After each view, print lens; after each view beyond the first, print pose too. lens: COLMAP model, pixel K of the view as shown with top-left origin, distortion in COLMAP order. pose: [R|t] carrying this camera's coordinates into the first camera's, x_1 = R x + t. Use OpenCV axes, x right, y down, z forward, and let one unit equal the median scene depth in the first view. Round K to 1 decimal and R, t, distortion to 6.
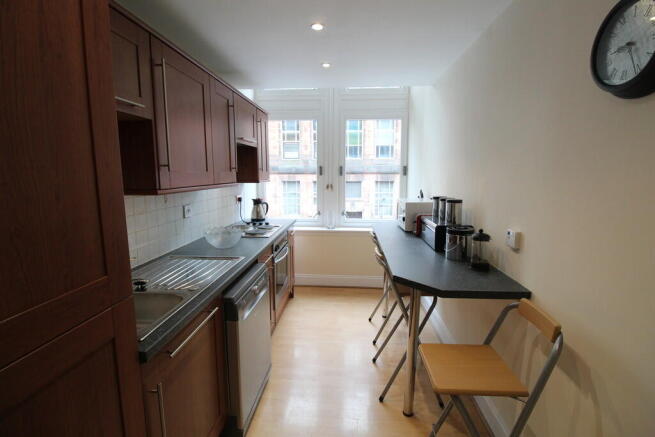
lens RADIAL K [[300.3, 0, 330.9], [0, 300.3, 213.0], [0, 0, 1]] dist [-0.000388, -0.014501]
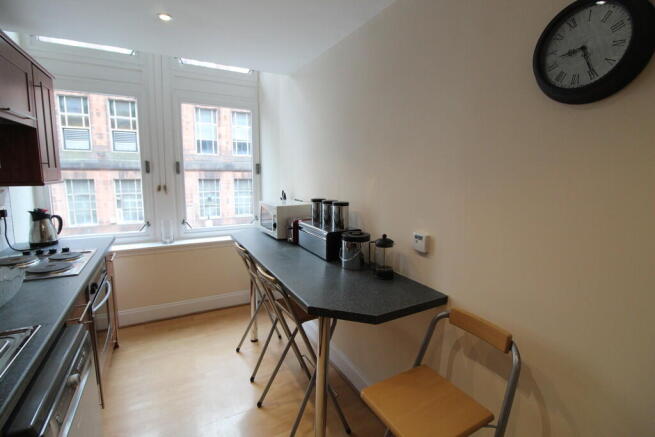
lens RADIAL K [[300.3, 0, 330.9], [0, 300.3, 213.0], [0, 0, 1]] dist [-0.000388, -0.014501]
pose [[0.839840, -0.062298, 0.539248, -0.070310], [0.057809, 0.998008, 0.025265, -0.023403], [-0.539747, 0.009954, 0.841768, 0.156977]]
